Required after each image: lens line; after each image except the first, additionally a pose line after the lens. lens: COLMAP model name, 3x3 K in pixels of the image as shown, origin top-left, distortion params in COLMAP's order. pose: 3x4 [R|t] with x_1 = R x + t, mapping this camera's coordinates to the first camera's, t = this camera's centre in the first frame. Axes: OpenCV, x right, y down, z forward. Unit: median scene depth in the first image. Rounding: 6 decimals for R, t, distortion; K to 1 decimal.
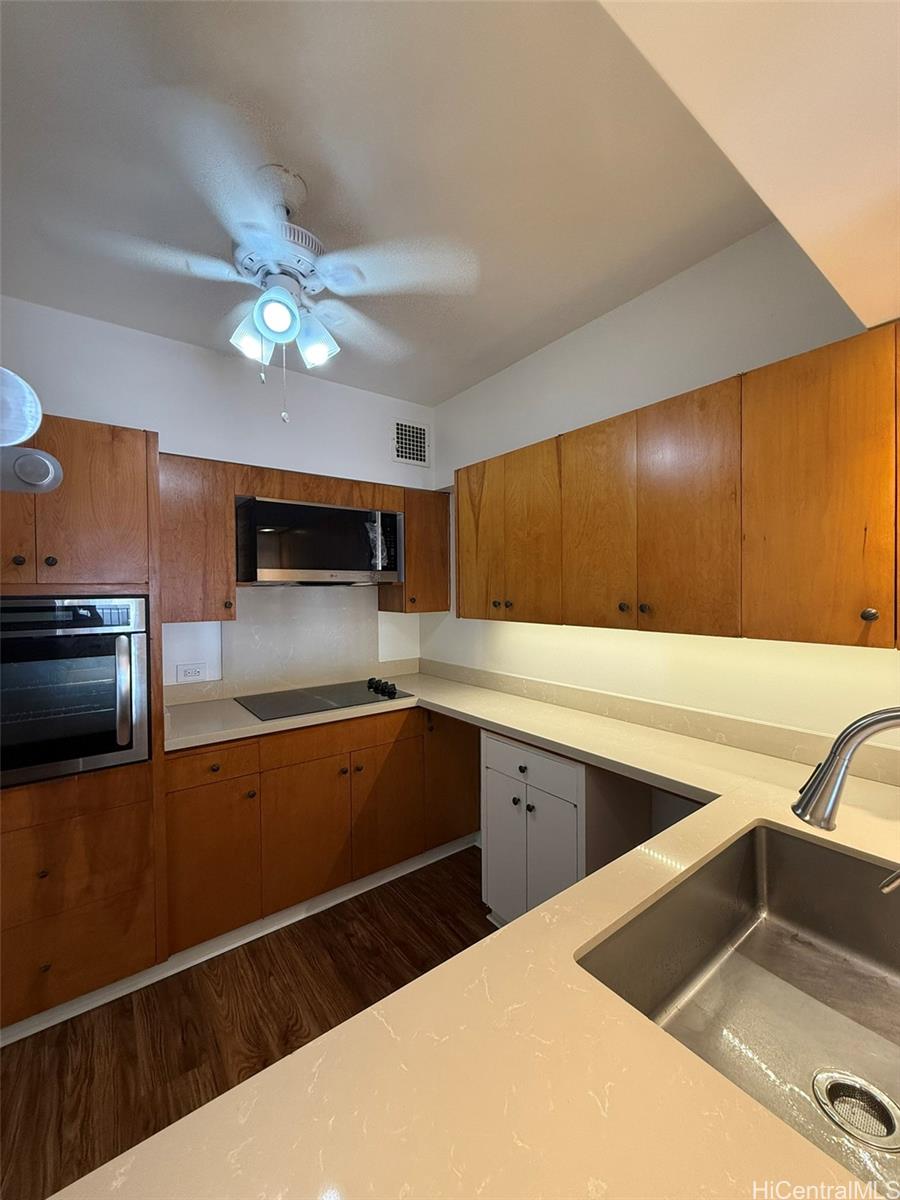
lens RADIAL K [[480.3, 0, 449.5], [0, 480.3, 594.8], [0, 0, 1]] dist [-0.002129, 0.000799]
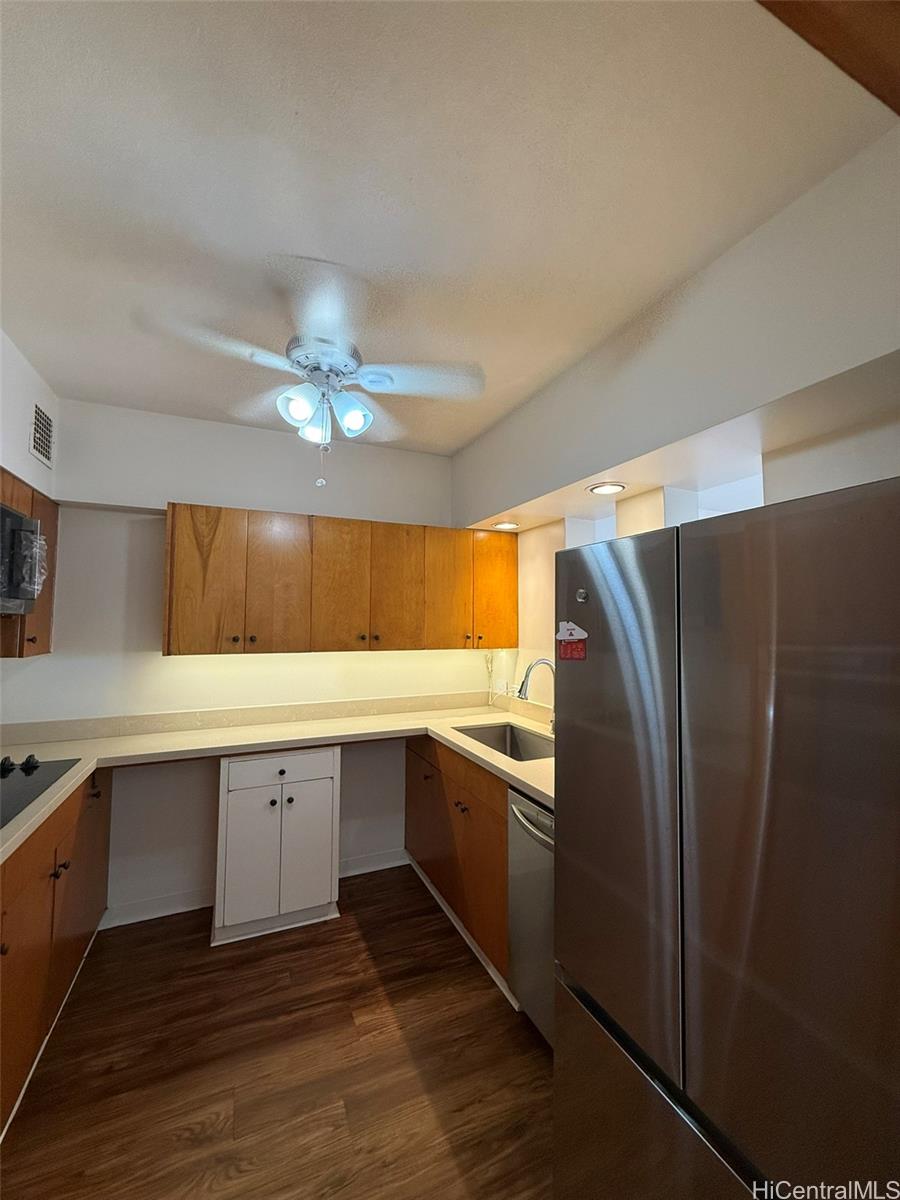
lens RADIAL K [[480.3, 0, 450.0], [0, 480.3, 597.4], [0, 0, 1]] dist [-0.002129, 0.000799]
pose [[0.221157, 0.063467, 0.973171, -0.878453], [0.009574, 0.997691, -0.067242, 0.002036], [-0.975191, 0.024188, 0.220039, 0.264009]]
